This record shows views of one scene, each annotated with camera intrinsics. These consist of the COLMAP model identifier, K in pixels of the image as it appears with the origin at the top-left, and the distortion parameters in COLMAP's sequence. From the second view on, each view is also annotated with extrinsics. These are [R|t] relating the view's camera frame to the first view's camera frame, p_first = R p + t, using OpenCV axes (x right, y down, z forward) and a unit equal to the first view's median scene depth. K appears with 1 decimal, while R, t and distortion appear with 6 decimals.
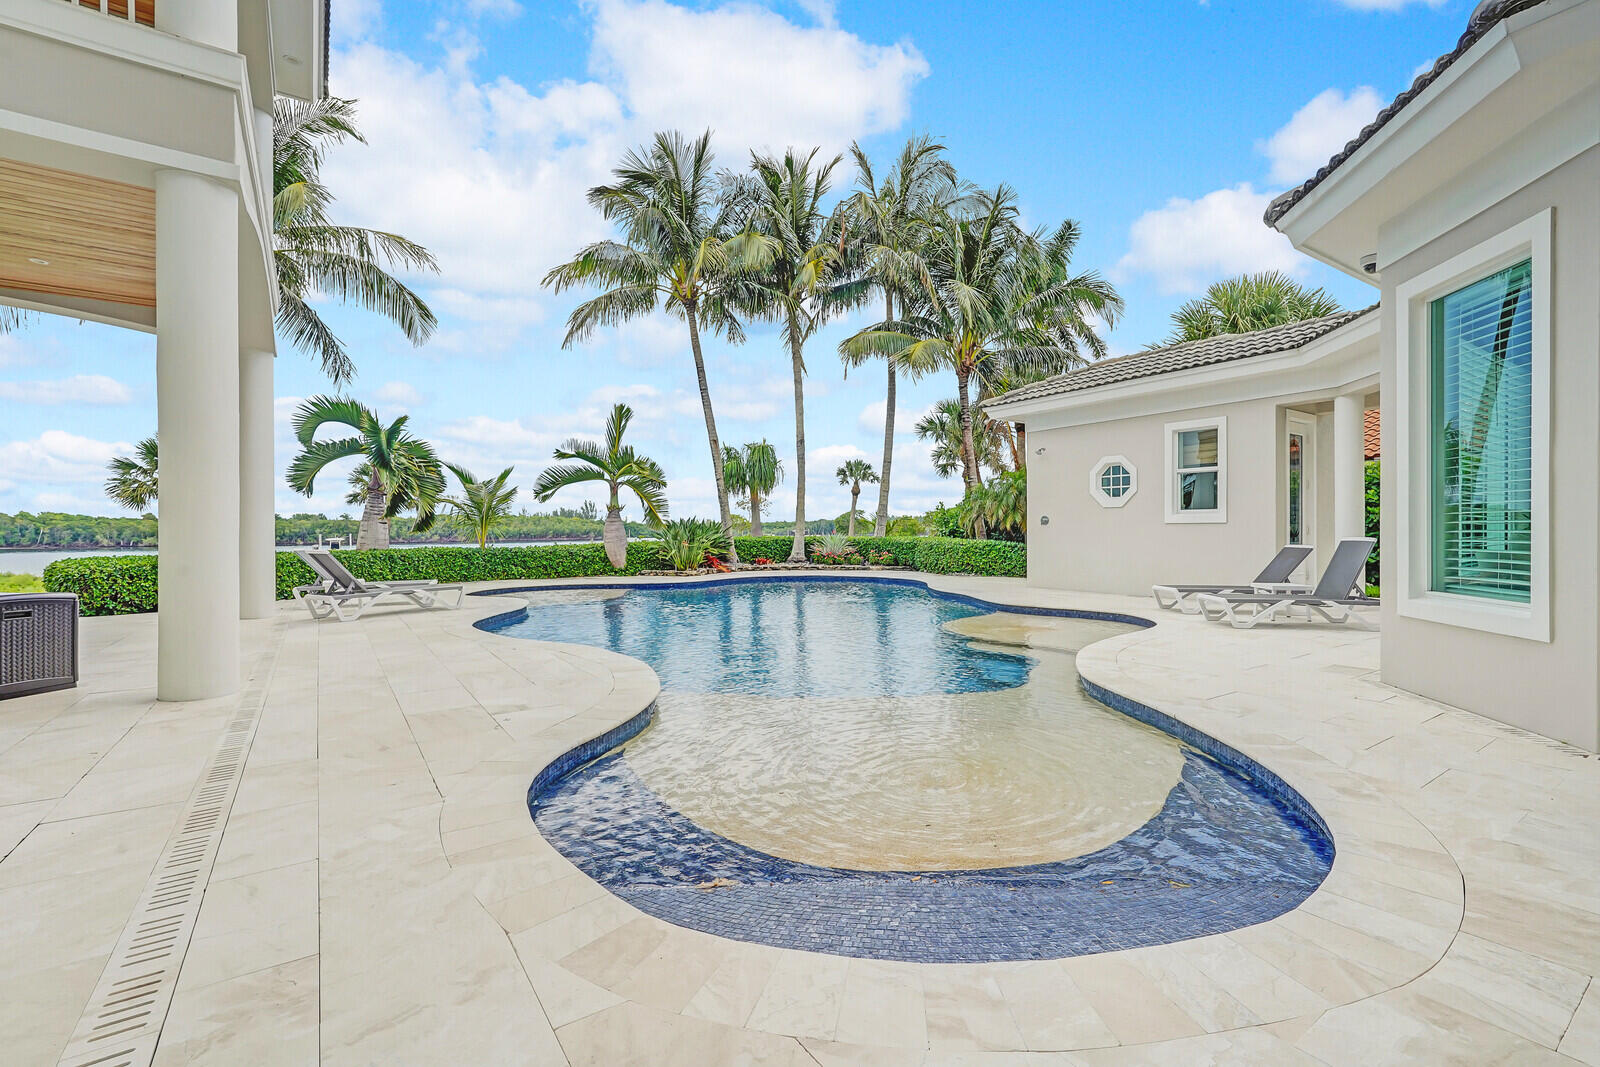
lens RADIAL K [[702.6, 0, 800.0], [0, 702.6, 533.5], [0, 0, 1]] dist [-0.003171, 0.000003]
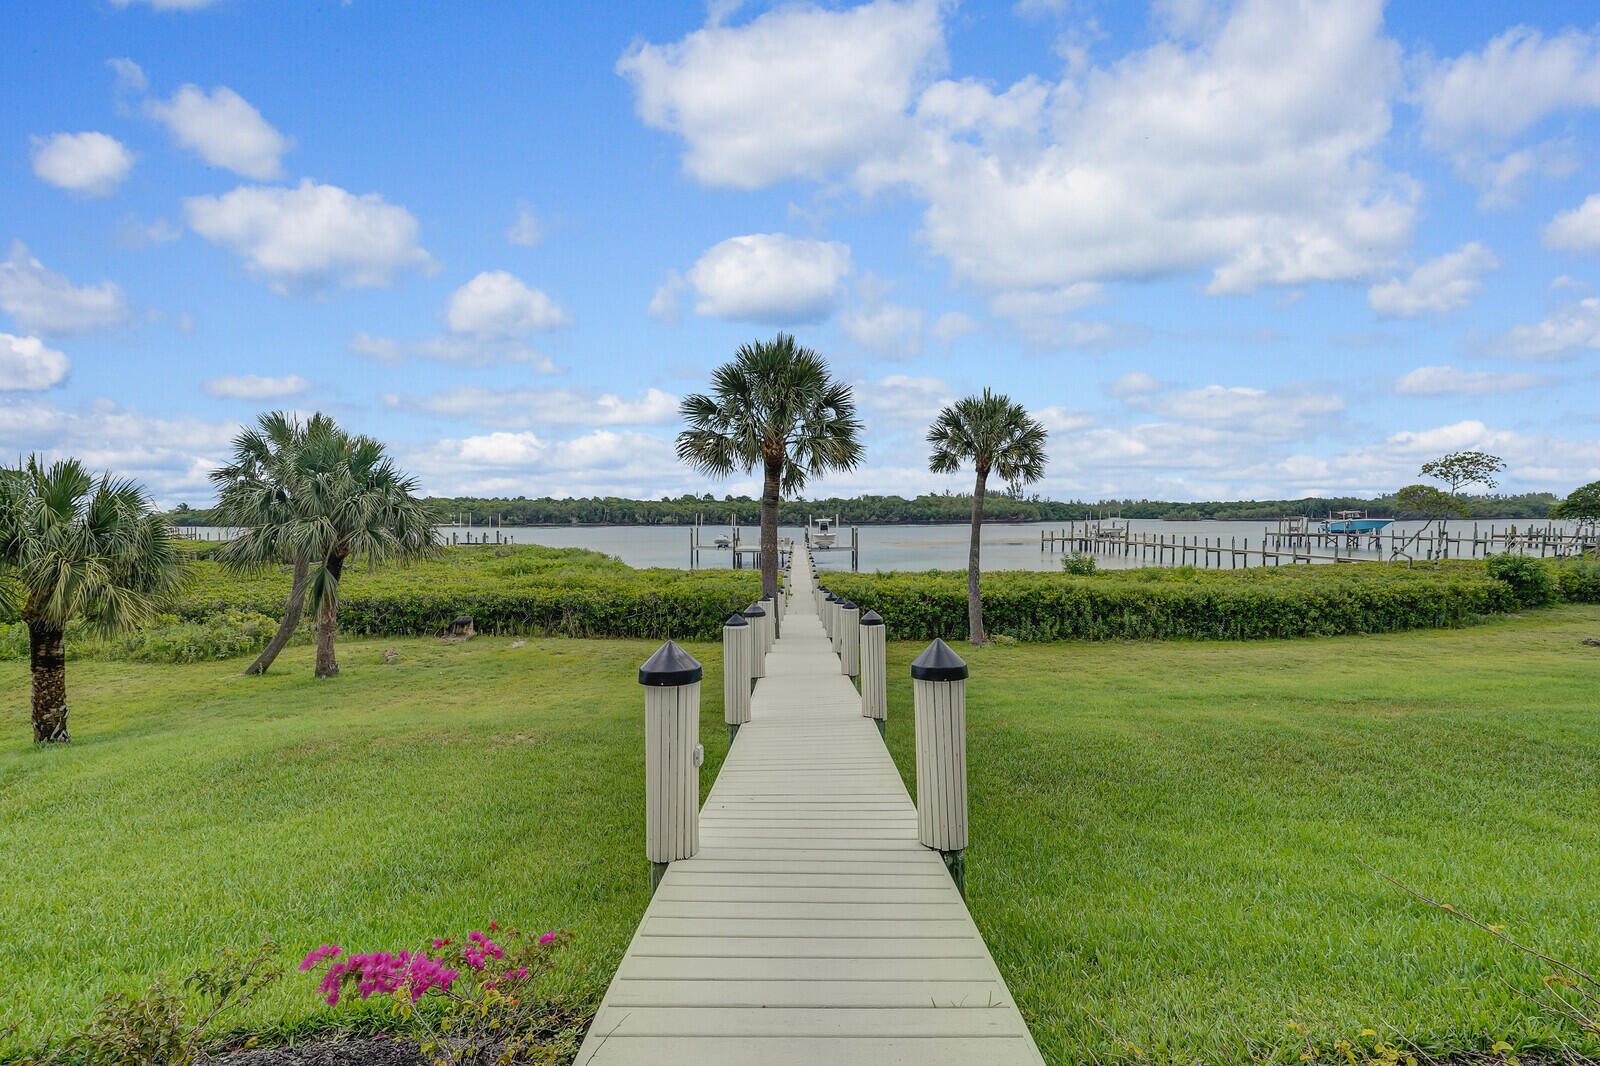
lens RADIAL K [[728.1, 0, 800.0], [0, 728.1, 533.0], [0, 0, 1]] dist [-0.003053, -0.000201]
pose [[0.845065, 0.018298, -0.534350, -0.226605], [-0.004985, 0.999640, 0.026346, -0.000325], [0.534640, -0.019600, 0.844853, 0.206170]]
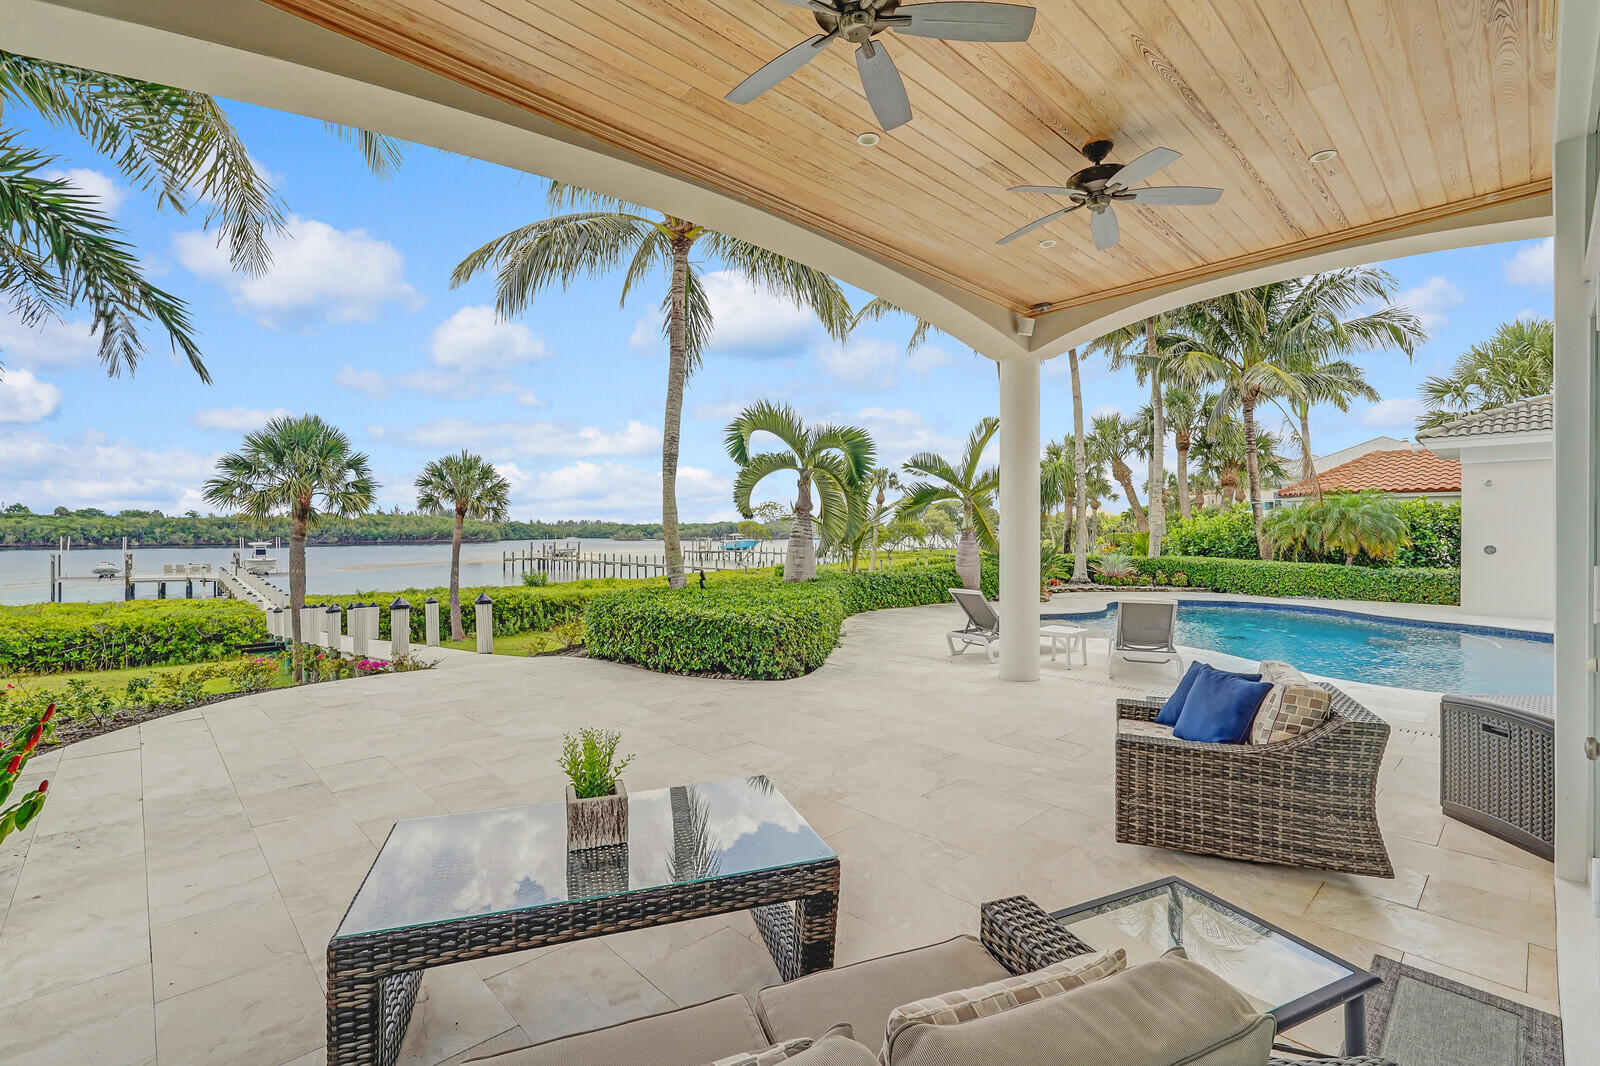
lens RADIAL K [[712.9, 0, 800.0], [0, 712.9, 533.0], [0, 0, 1]] dist [-0.004845, -0.000349]
pose [[0.988371, 0.006911, 0.151906, -0.186636], [-0.006270, 0.999969, -0.004696, -0.007427], [-0.151934, 0.003689, 0.988384, 0.031490]]
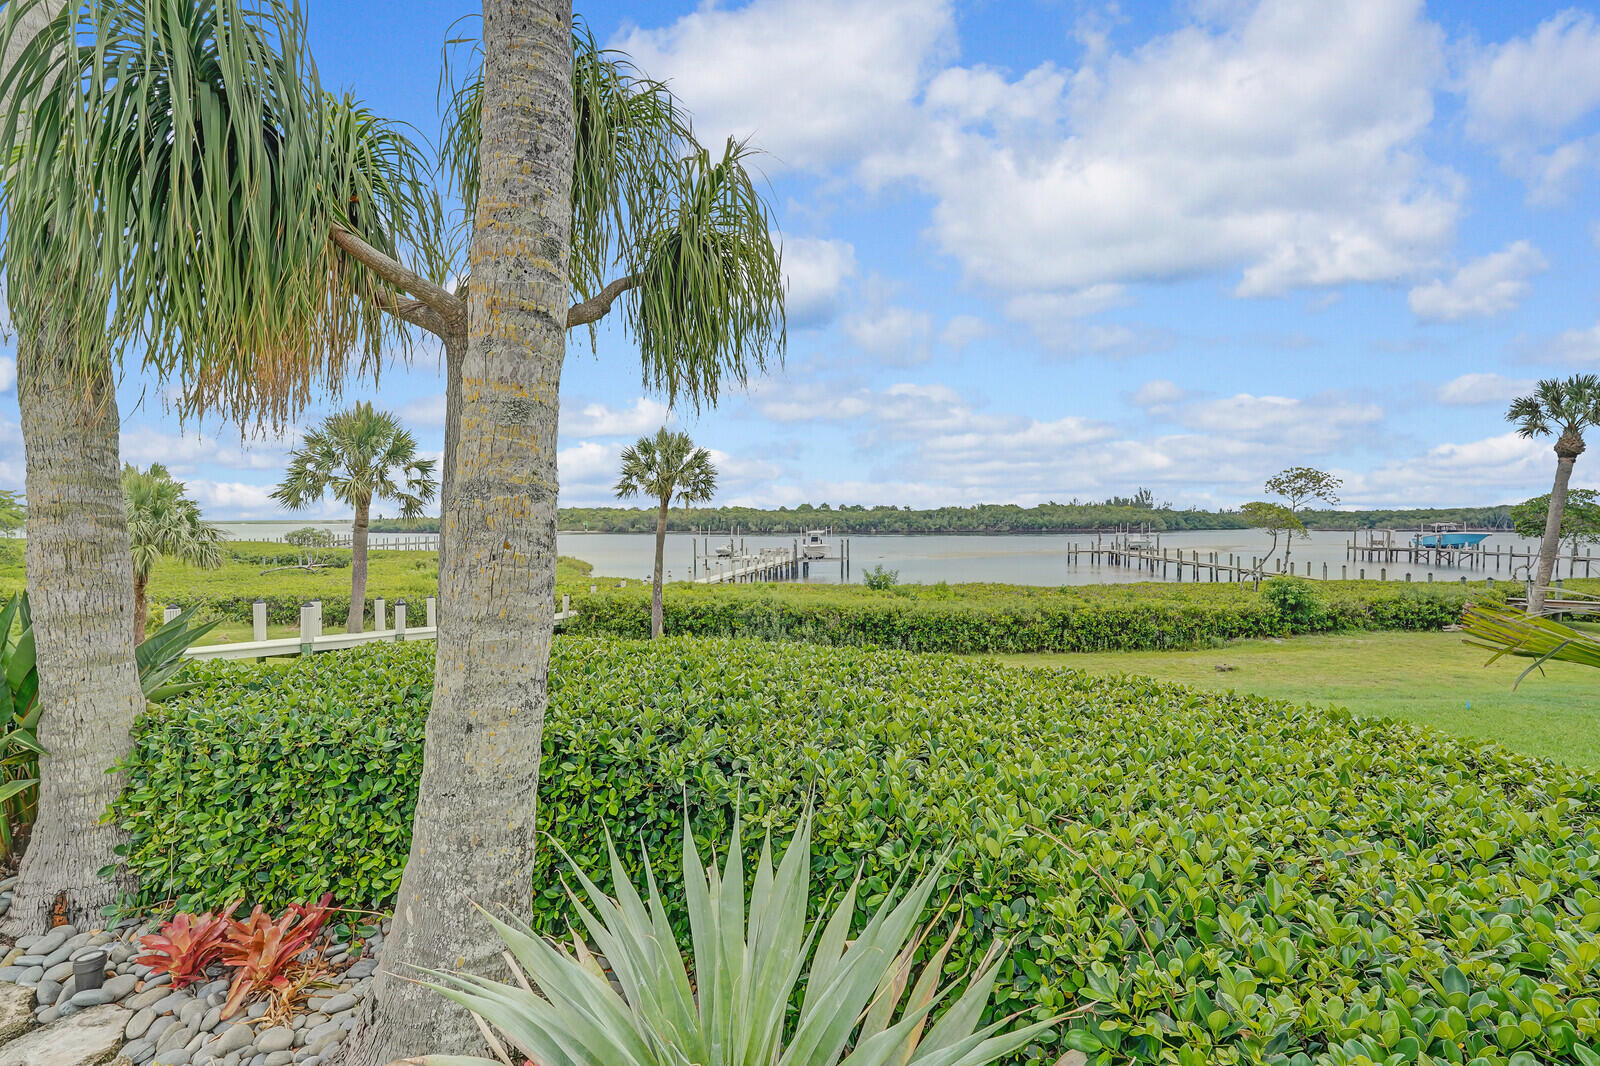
lens RADIAL K [[712.9, 0, 800.0], [0, 712.9, 533.0], [0, 0, 1]] dist [-0.004845, -0.000349]
pose [[0.728450, 0.016572, -0.684898, 0.033980], [-0.007179, 0.999837, 0.016557, -0.009334], [0.685061, -0.007144, 0.728450, 0.348645]]
